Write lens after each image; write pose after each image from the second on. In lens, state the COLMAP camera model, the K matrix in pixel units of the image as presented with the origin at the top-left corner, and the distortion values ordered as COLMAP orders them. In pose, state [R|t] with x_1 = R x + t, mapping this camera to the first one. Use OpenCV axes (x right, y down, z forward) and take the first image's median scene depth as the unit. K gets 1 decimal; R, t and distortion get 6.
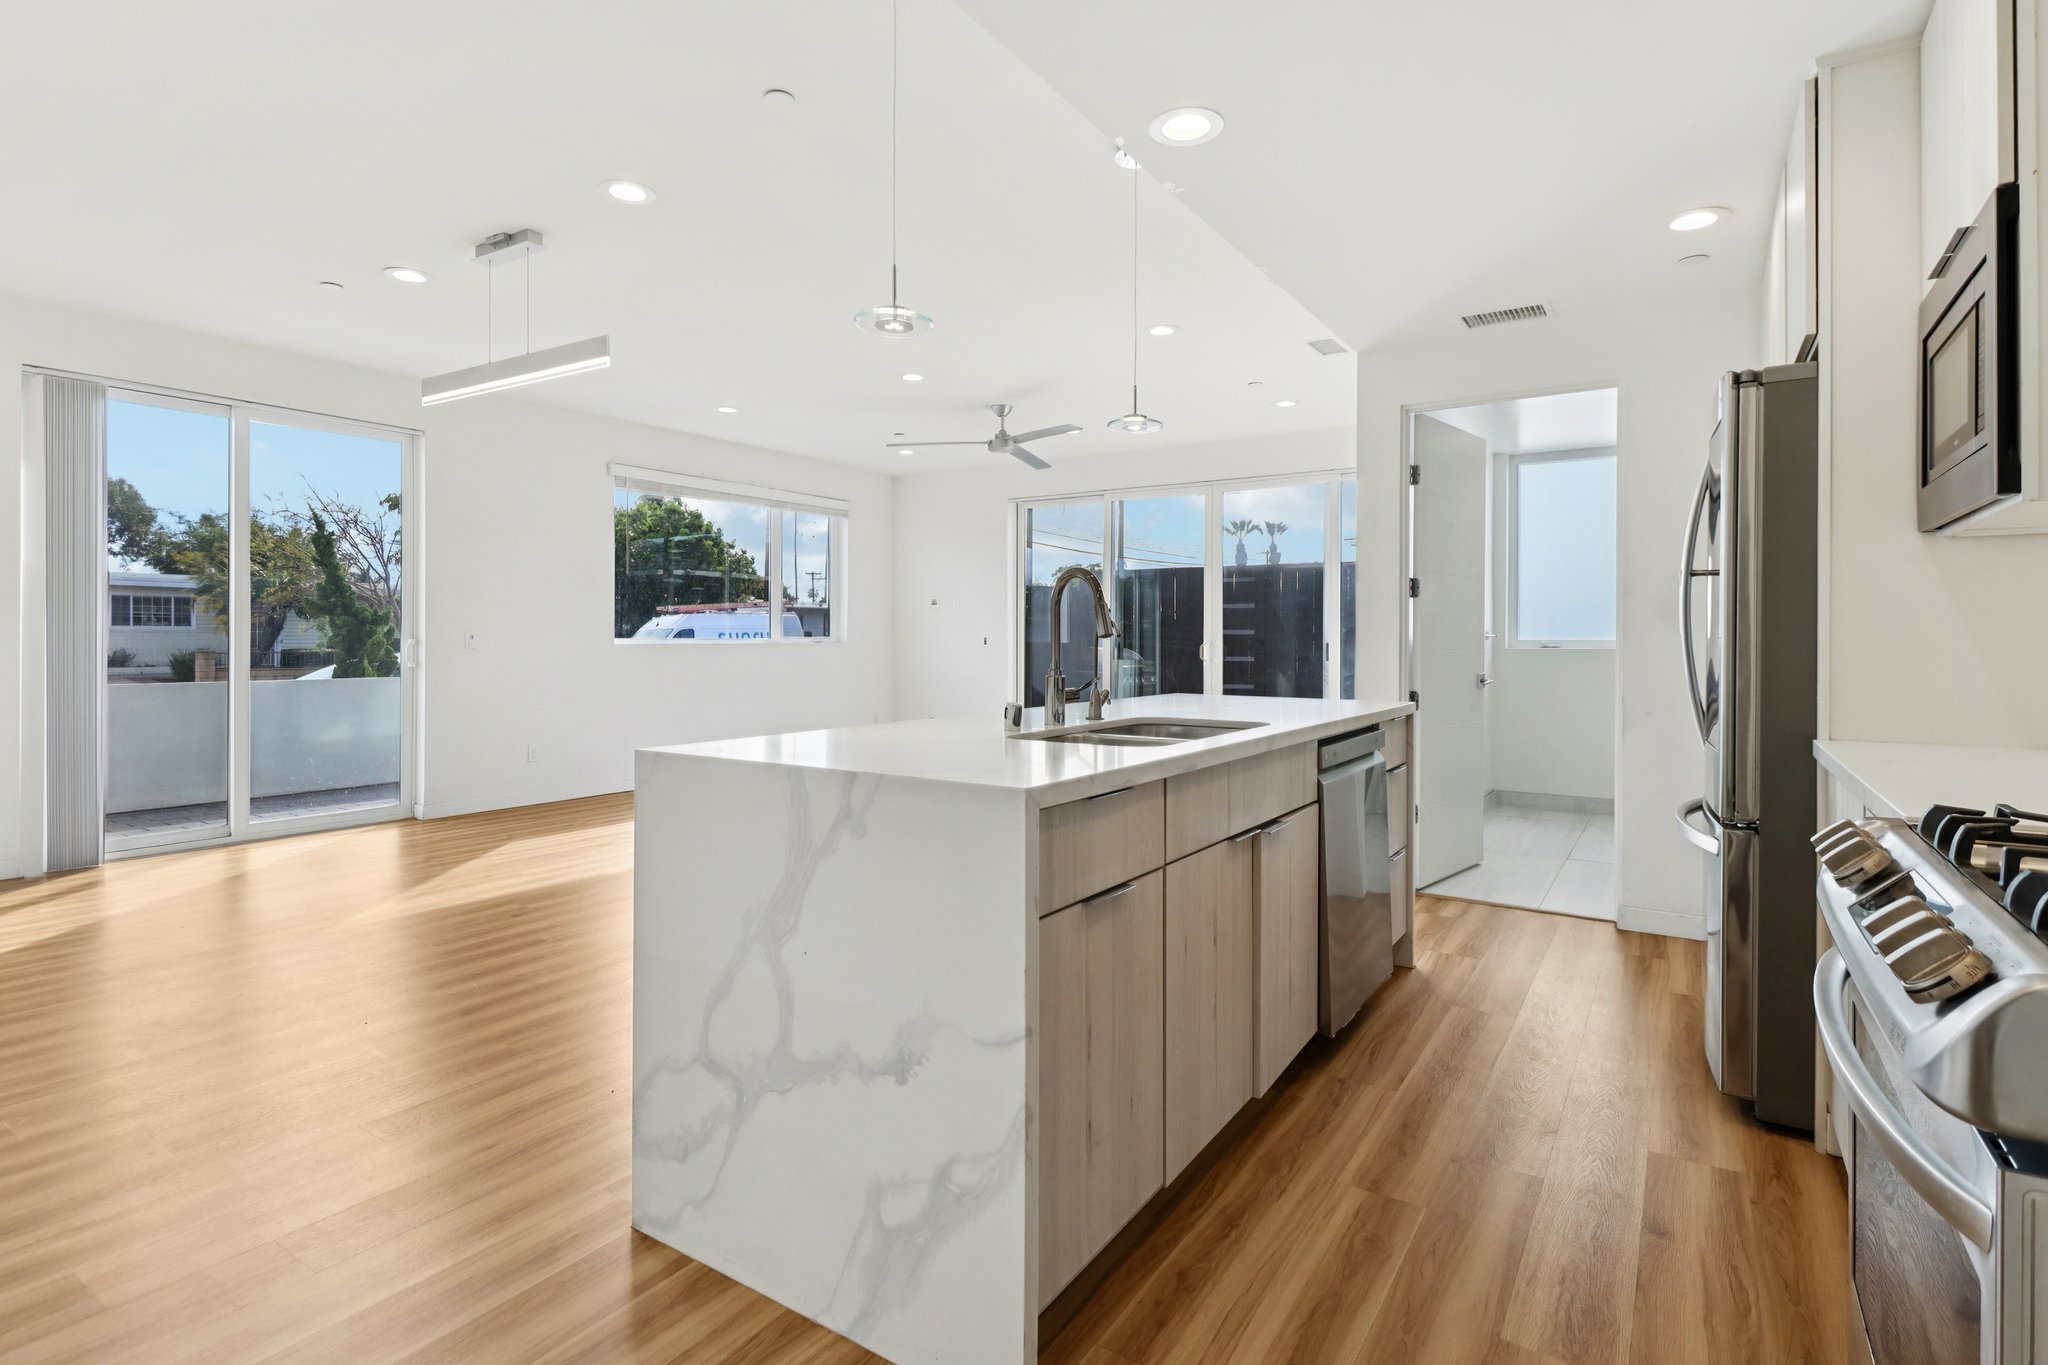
lens RADIAL K [[1001.7, 0, 1029.5], [0, 1001.7, 640.4], [0, 0, 1]] dist [0.025750, -0.015823]
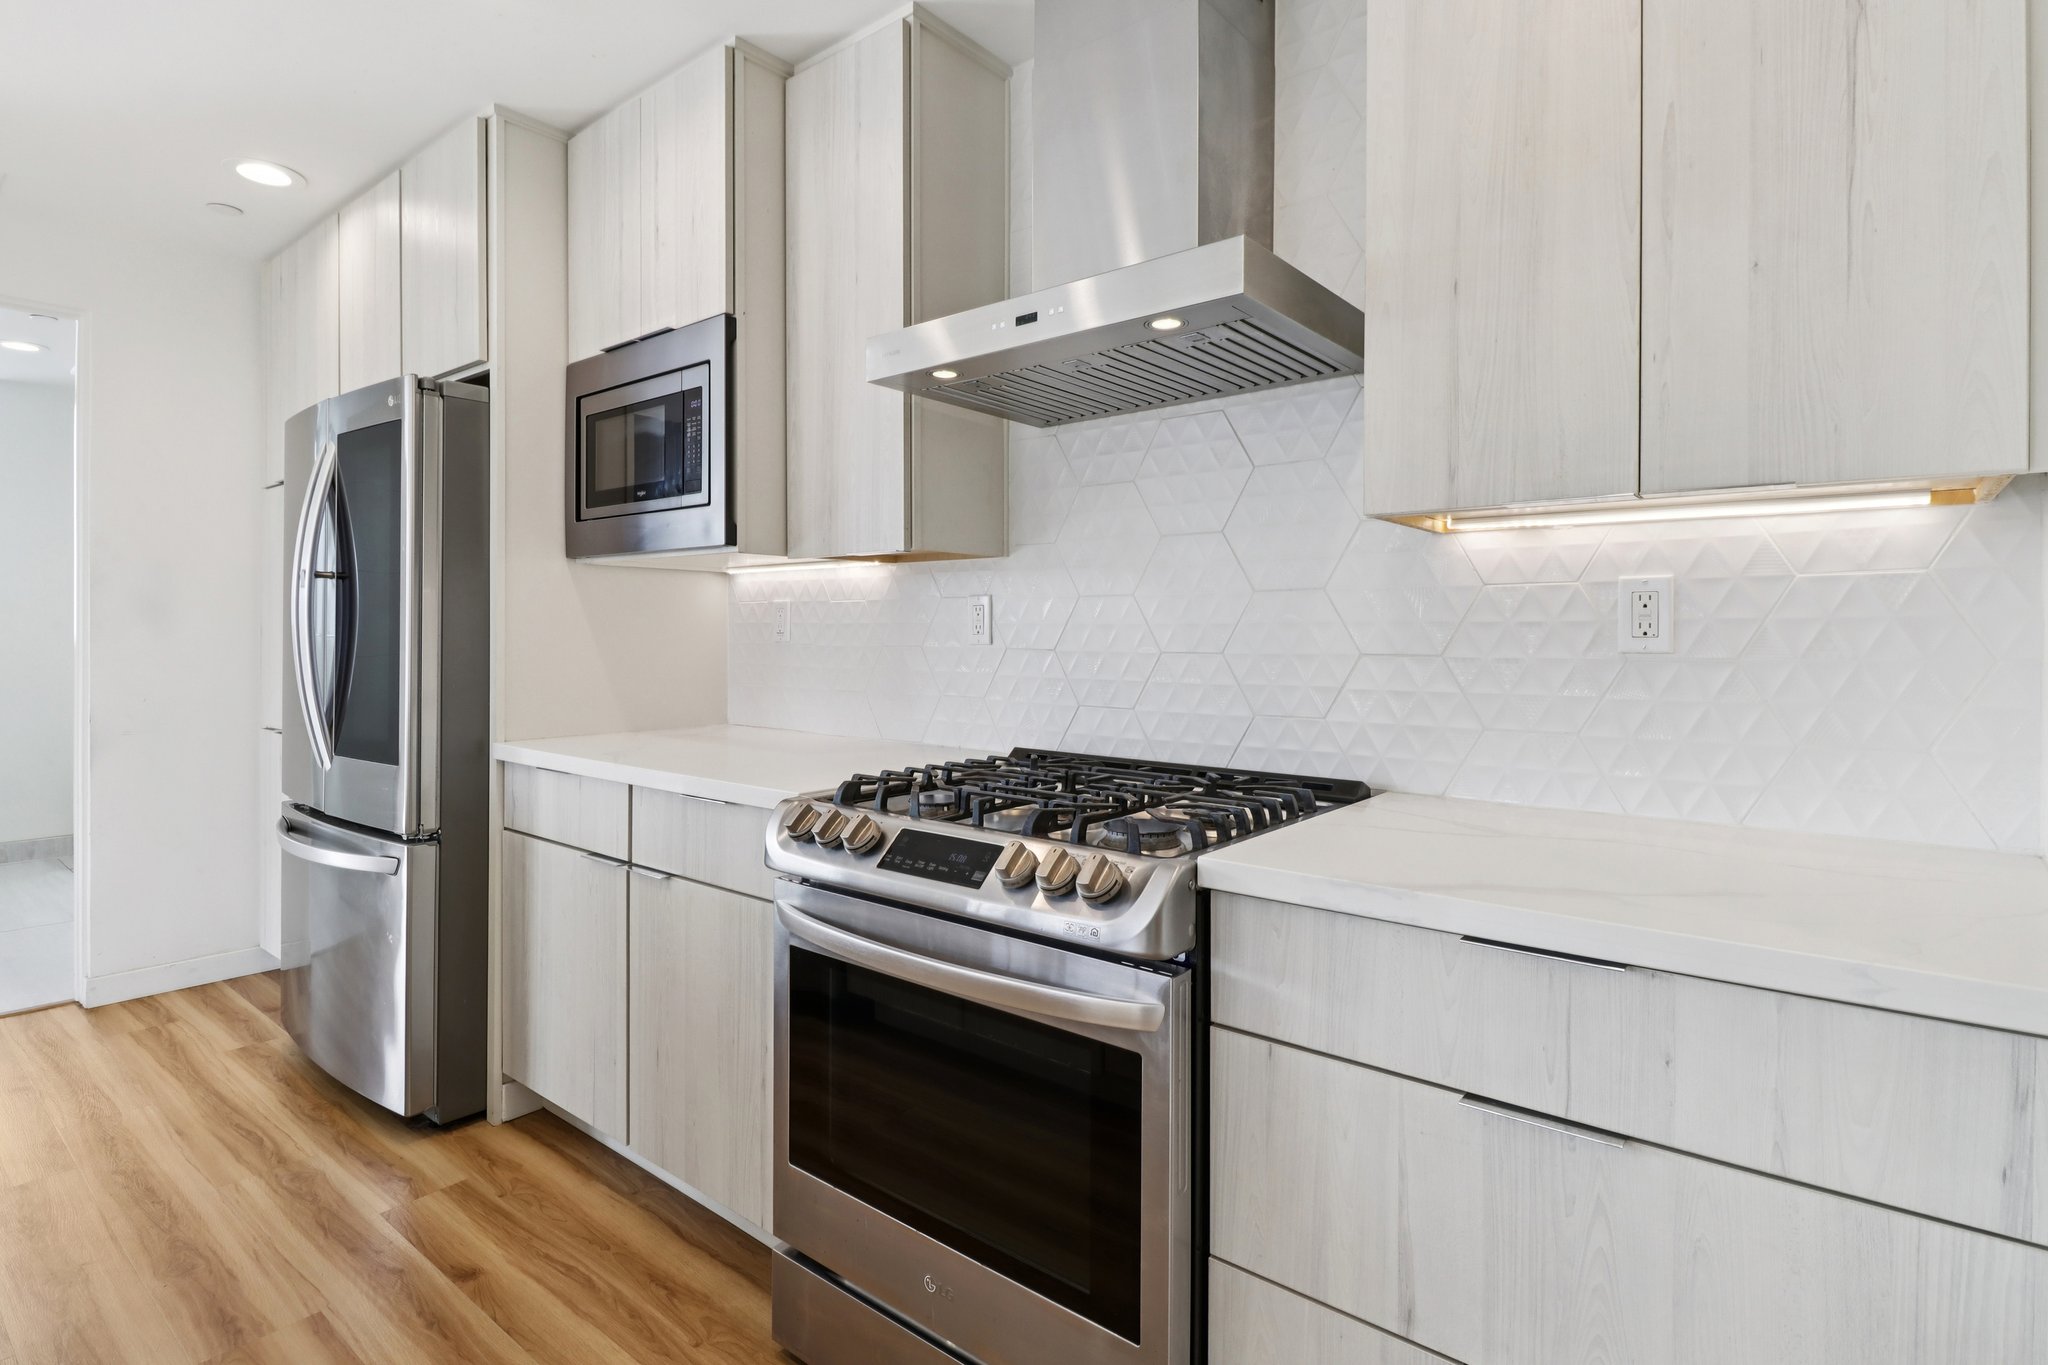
lens RADIAL K [[1027.7, 0, 1031.2], [0, 1027.7, 641.4], [0, 0, 1]] dist [0.000473, -0.000756]
pose [[0.097969, -0.009895, 0.995140, -0.240831], [-0.004089, 0.999938, 0.010345, -0.022387], [-0.995181, -0.005083, 0.097922, 0.317787]]
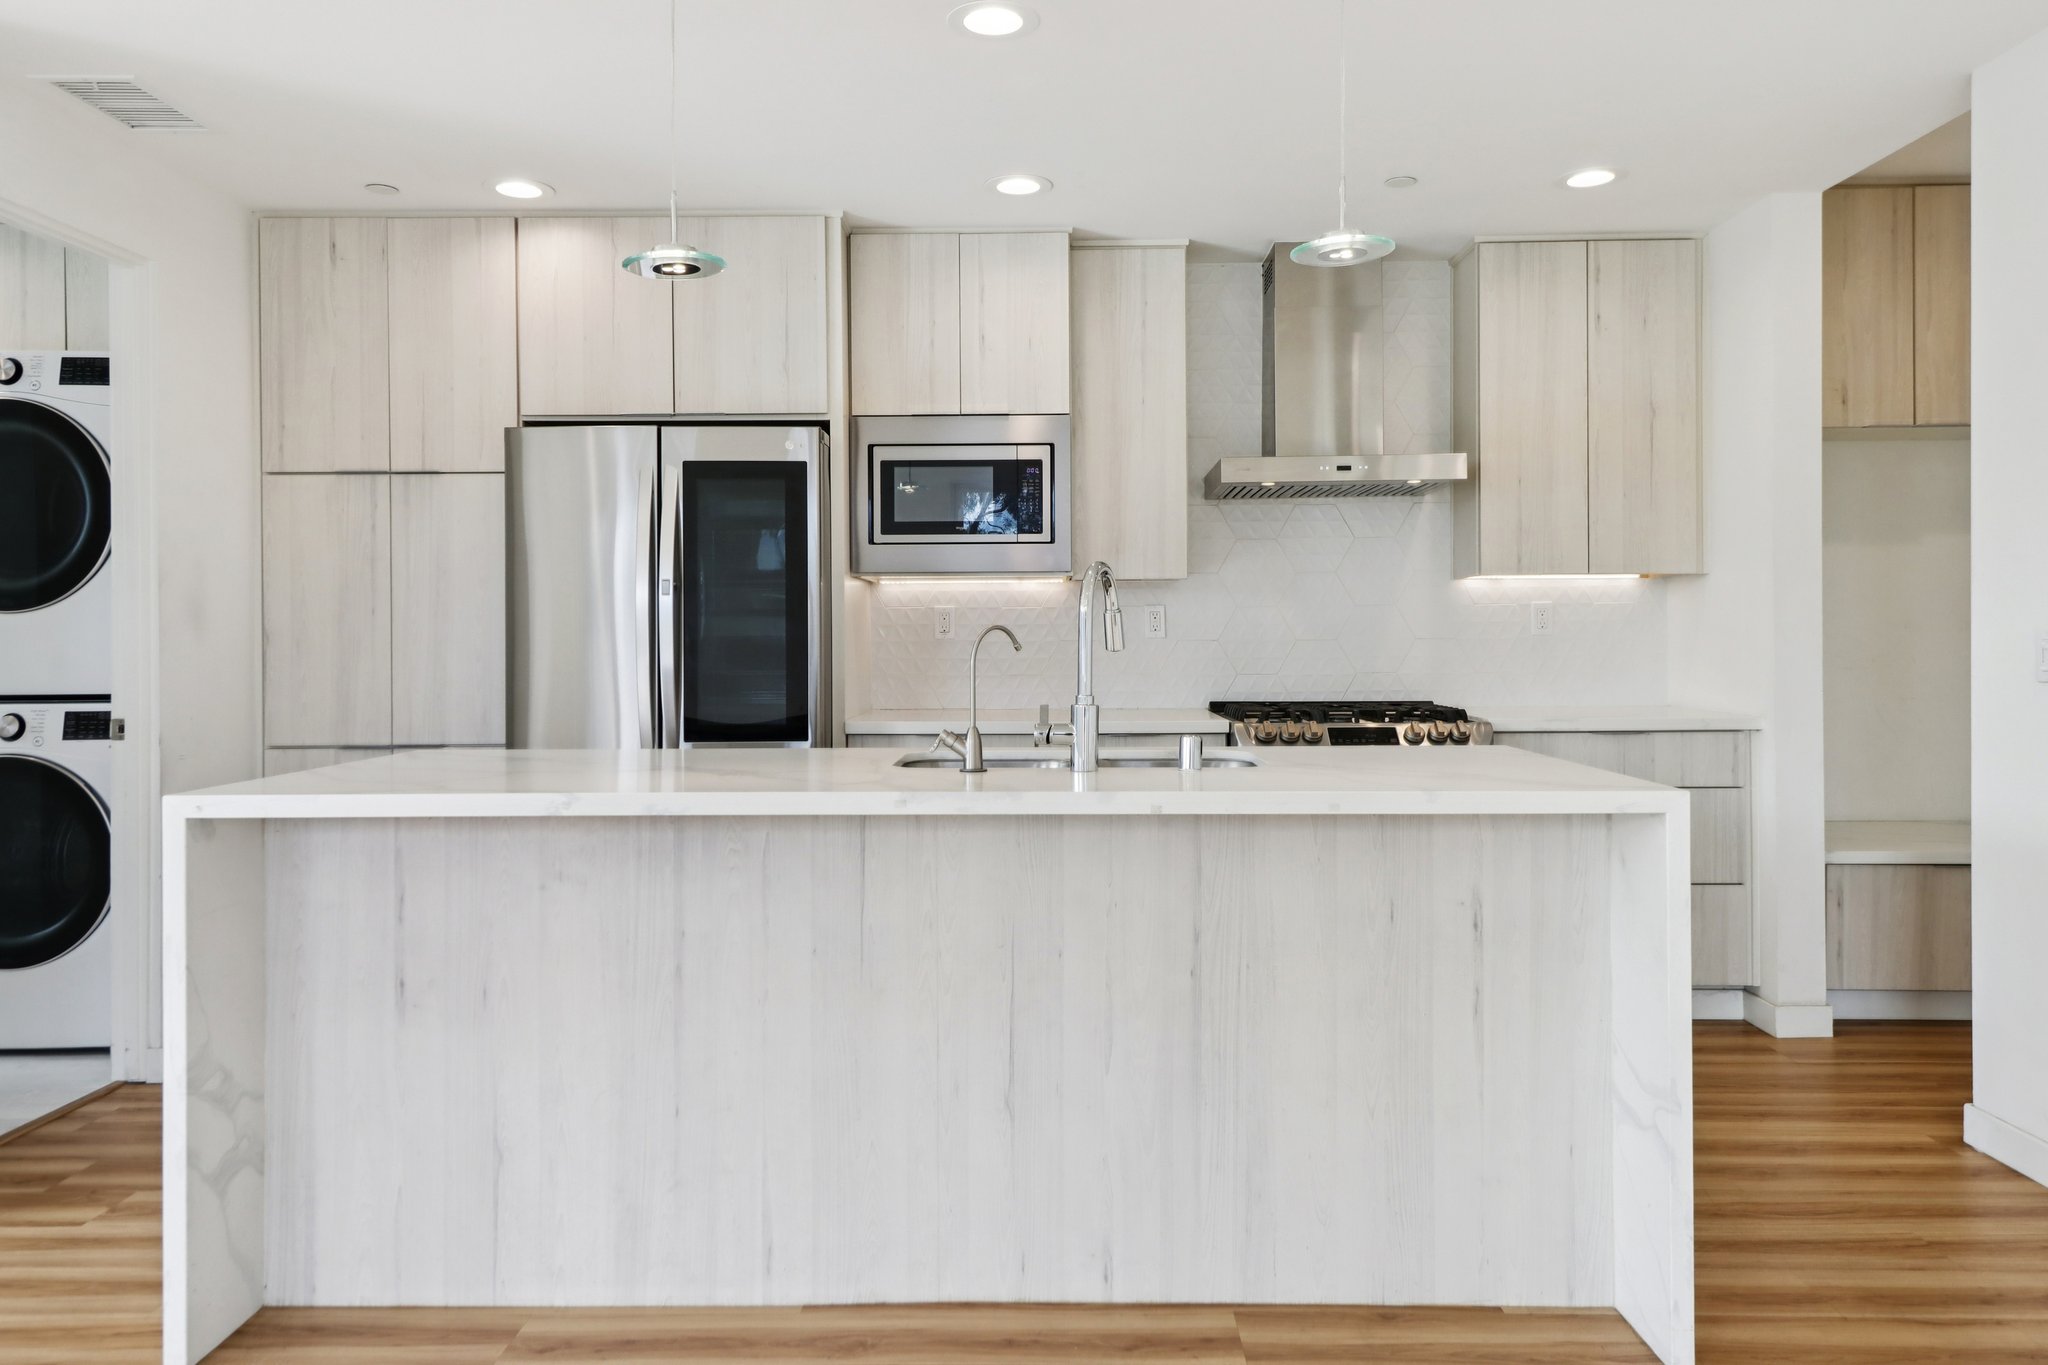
lens RADIAL K [[1407.7, 0, 1032.4], [0, 1407.7, 640.3], [0, 0, 1]] dist [0.019369, -0.005803]
pose [[-0.540586, -0.001671, 0.841287, -0.918012], [0.005014, 0.999974, 0.005208, -0.016852], [-0.841274, 0.007034, -0.540564, 1.798955]]
